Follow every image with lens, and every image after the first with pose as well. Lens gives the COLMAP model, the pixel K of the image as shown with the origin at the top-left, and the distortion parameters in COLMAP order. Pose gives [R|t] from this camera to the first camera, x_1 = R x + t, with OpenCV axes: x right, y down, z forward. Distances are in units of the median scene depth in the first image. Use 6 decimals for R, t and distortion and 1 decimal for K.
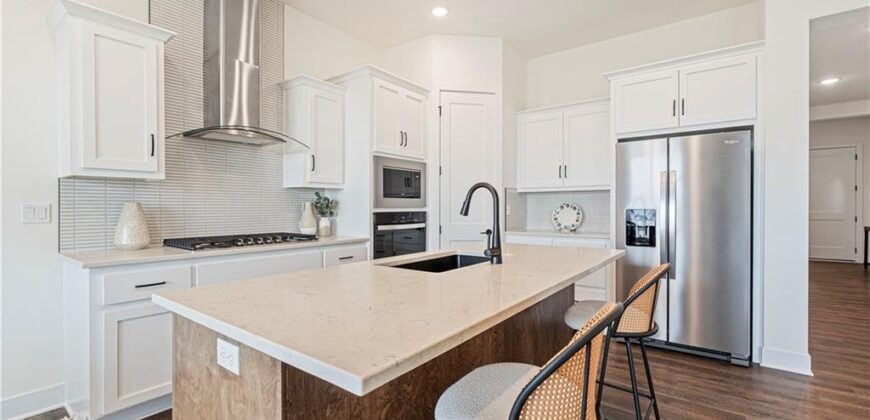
lens RADIAL K [[371.4, 0, 435.0], [0, 371.4, 210.0], [0, 0, 1]] dist [-0.000137, -0.000024]
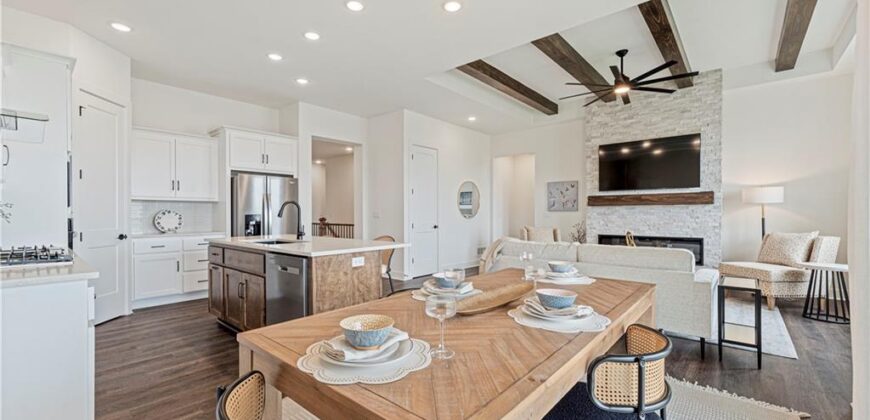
lens RADIAL K [[353.3, 0, 435.0], [0, 353.3, 210.0], [0, 0, 1]] dist [0.000023, 0.000000]
pose [[0.065389, 0.008128, 0.997827, -0.778120], [0.006567, 0.999942, -0.008575, -0.003033], [-0.997838, 0.007114, 0.065332, 0.044665]]
